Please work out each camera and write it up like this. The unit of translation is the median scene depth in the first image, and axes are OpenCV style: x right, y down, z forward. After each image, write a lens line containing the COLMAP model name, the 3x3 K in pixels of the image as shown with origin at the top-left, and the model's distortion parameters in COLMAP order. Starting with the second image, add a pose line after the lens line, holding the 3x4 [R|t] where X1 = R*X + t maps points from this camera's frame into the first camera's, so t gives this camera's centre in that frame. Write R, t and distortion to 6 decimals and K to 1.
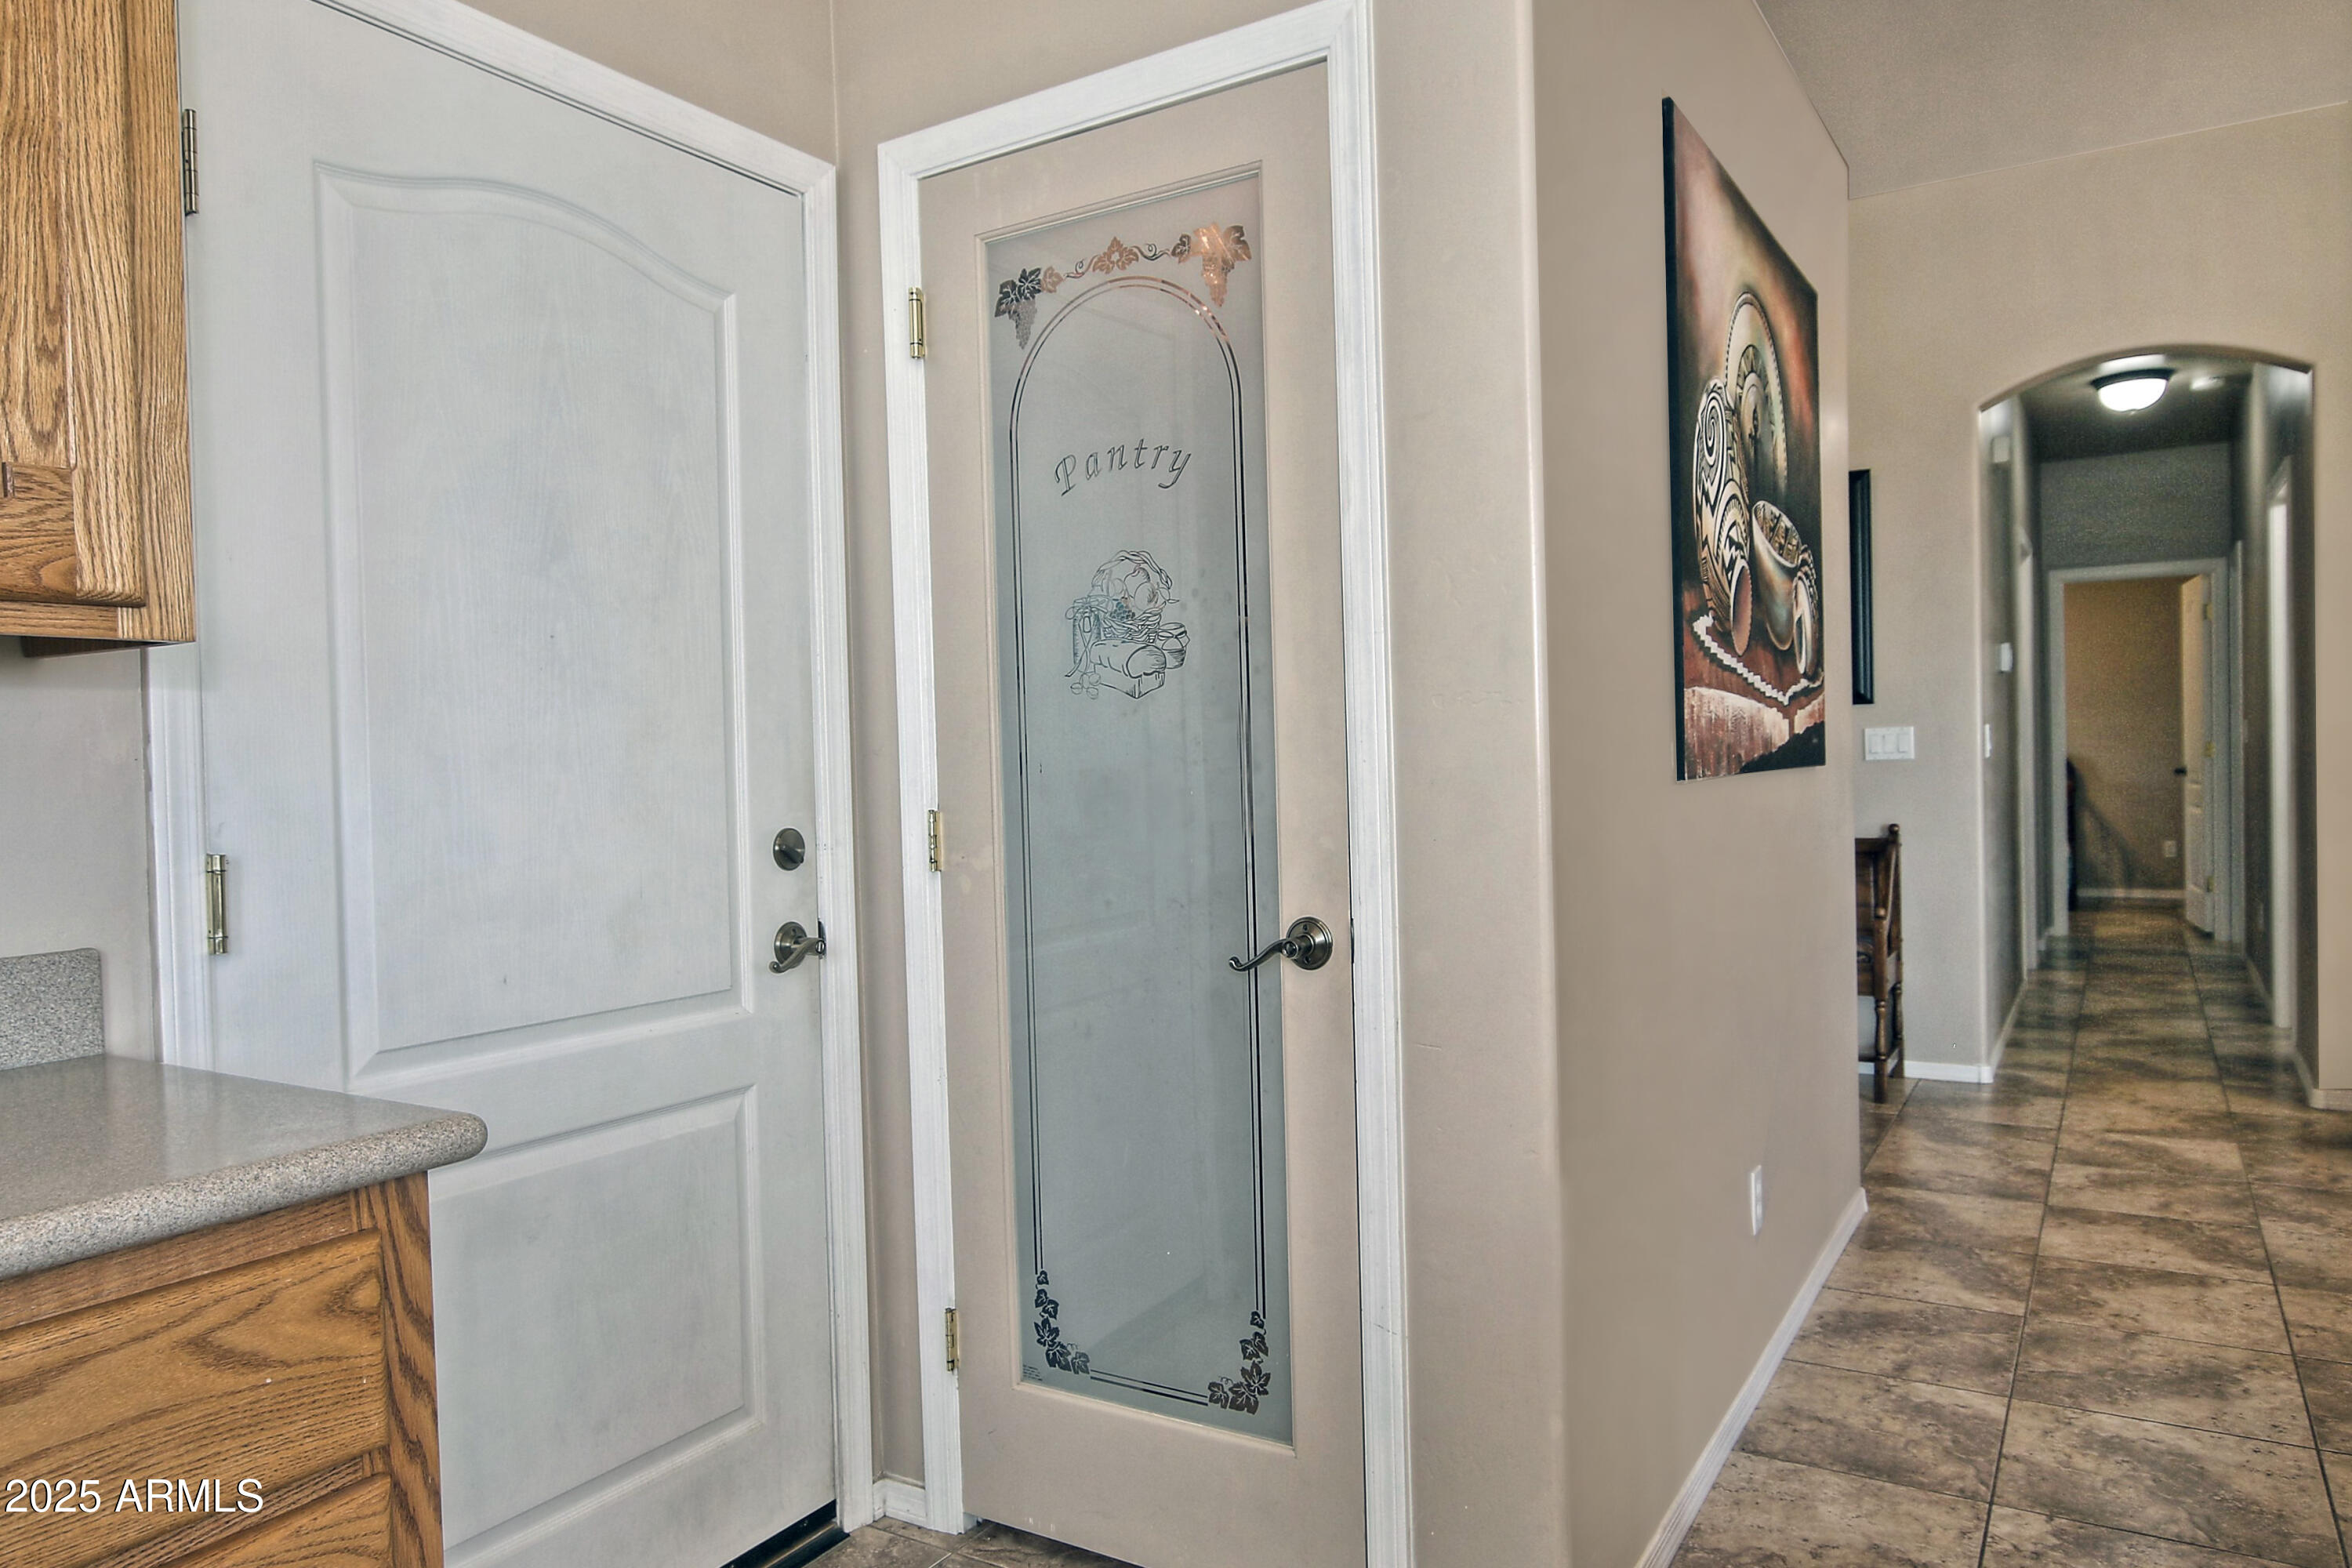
lens RADIAL K [[1554.1, 0, 1167.9], [0, 1554.1, 792.2], [0, 0, 1]] dist [-0.024245, 0.003802]
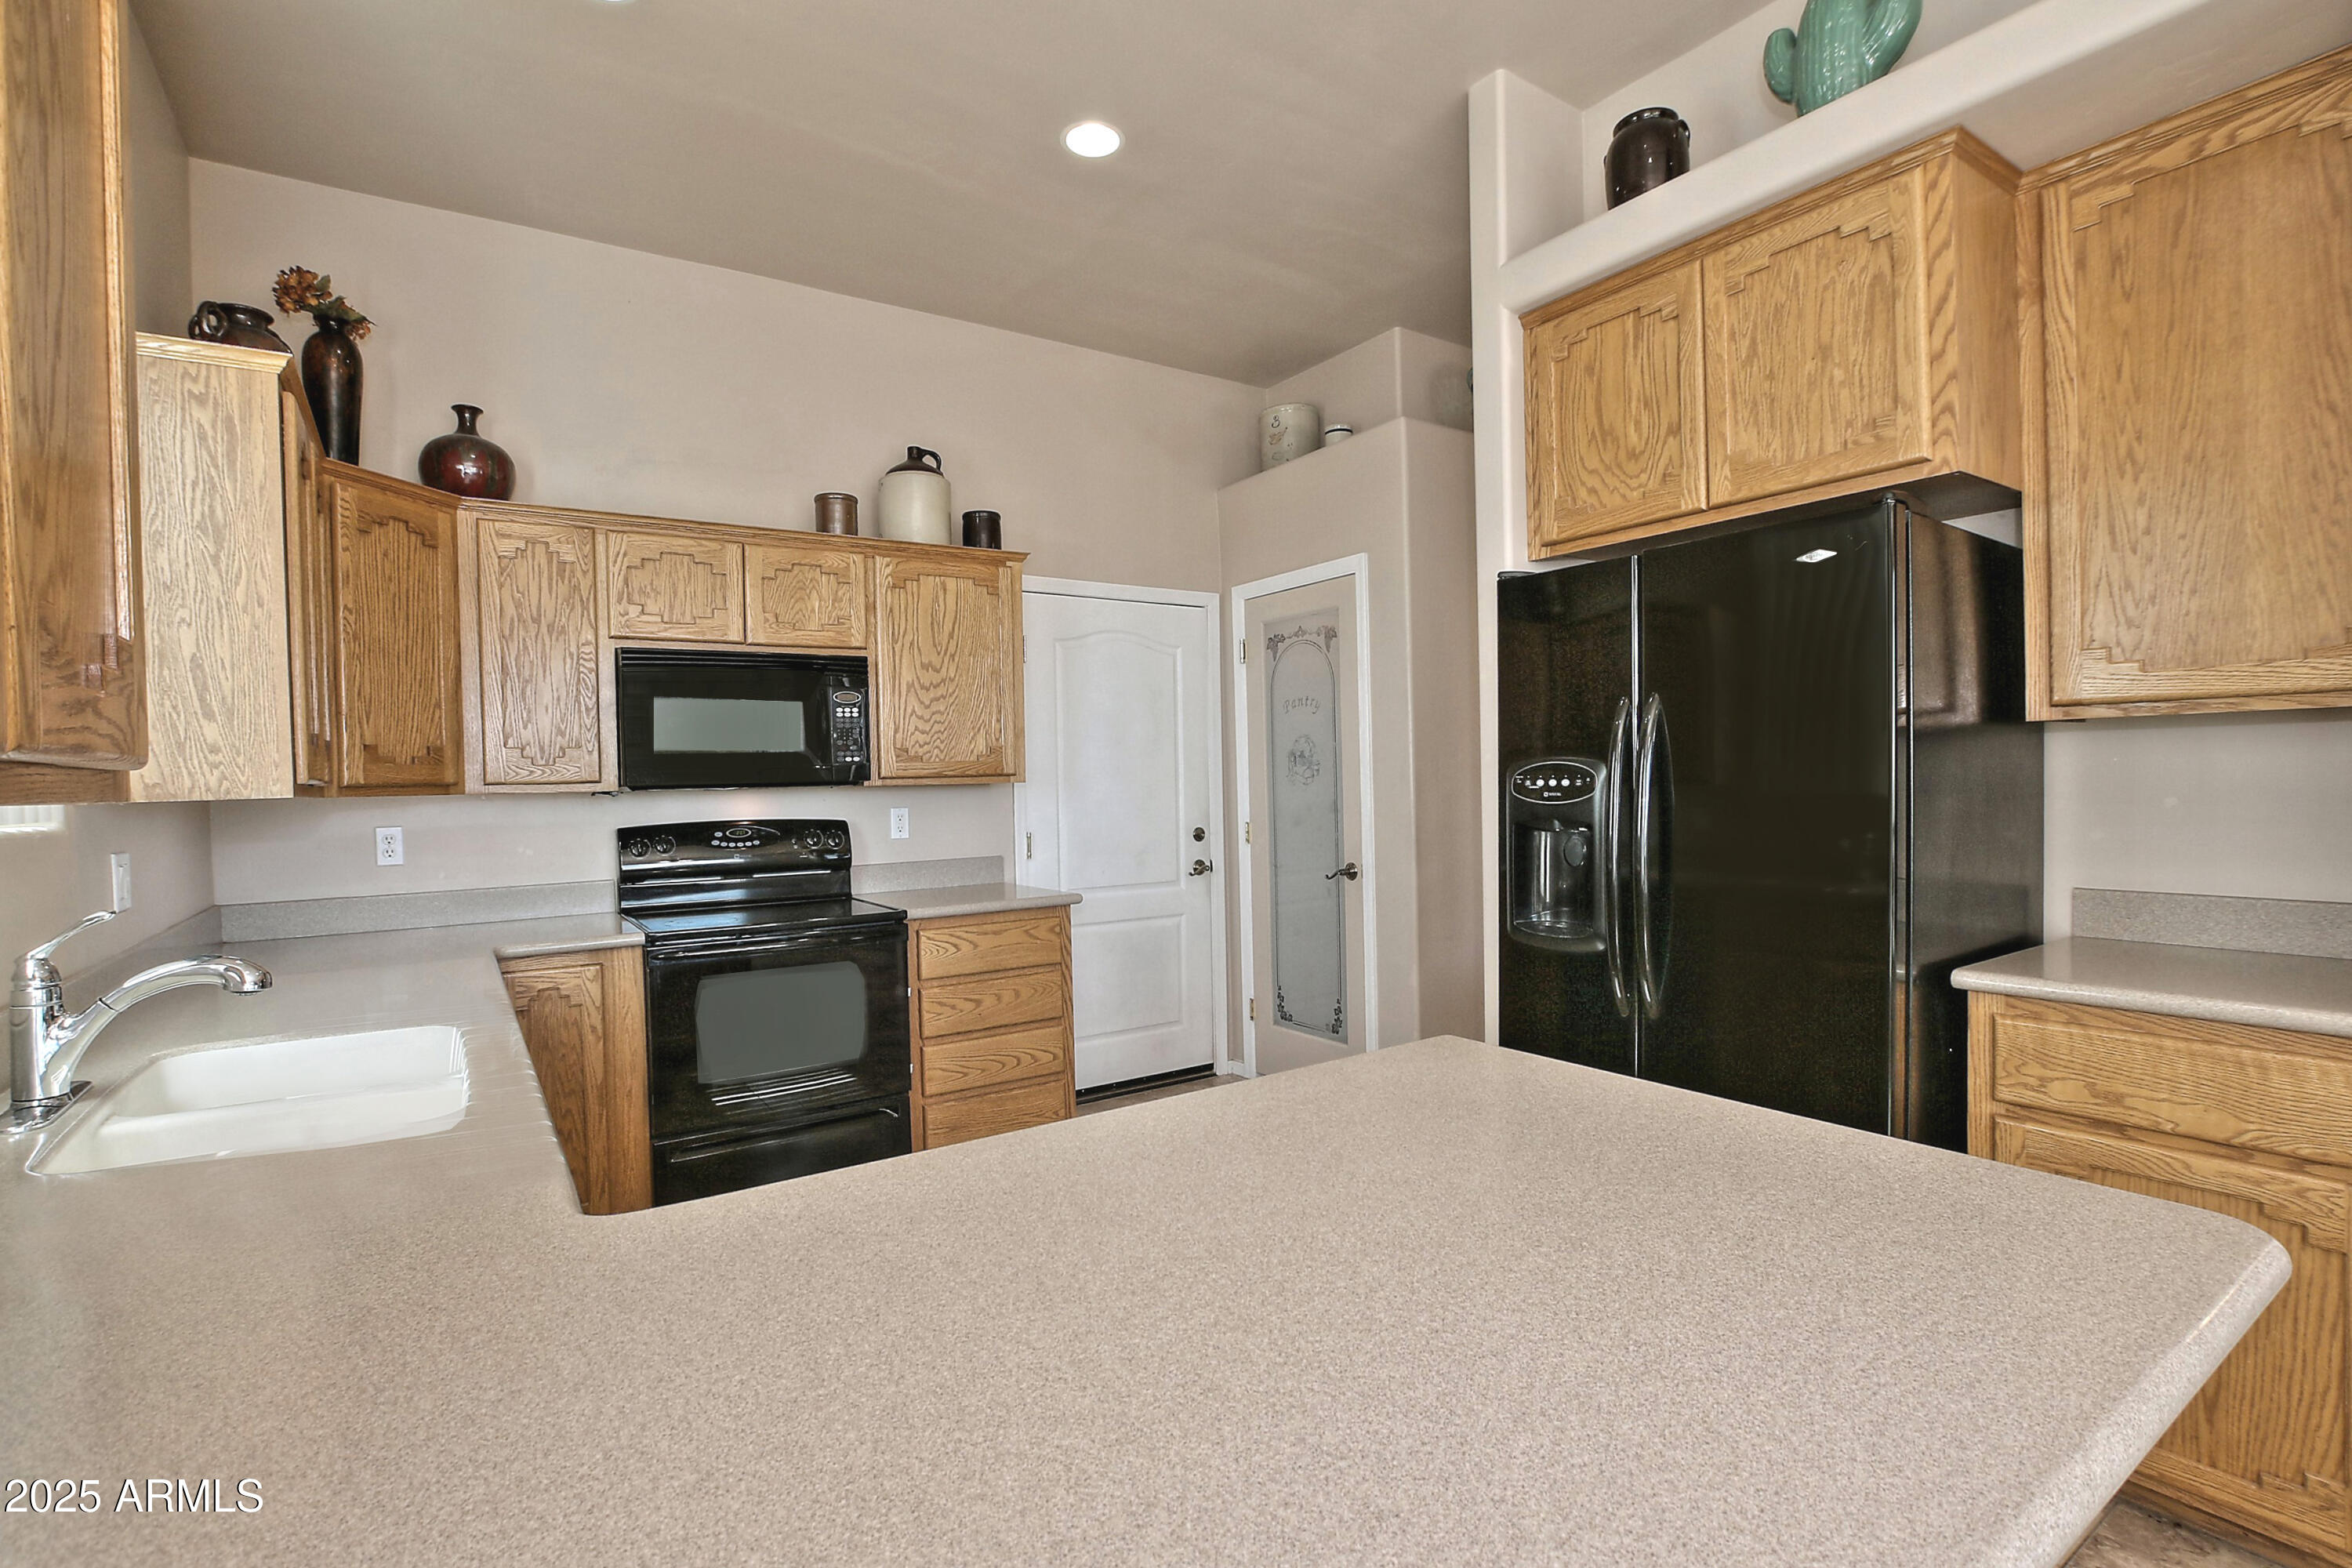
lens RADIAL K [[1132.0, 0, 1182.8], [0, 1132.0, 791.9], [0, 0, 1]] dist [-0.030001, 0.001597]
pose [[0.916967, 0.011957, -0.398784, 0.598077], [-0.011118, 0.999928, 0.004417, -0.053902], [0.398808, 0.000384, 0.917034, -0.999785]]
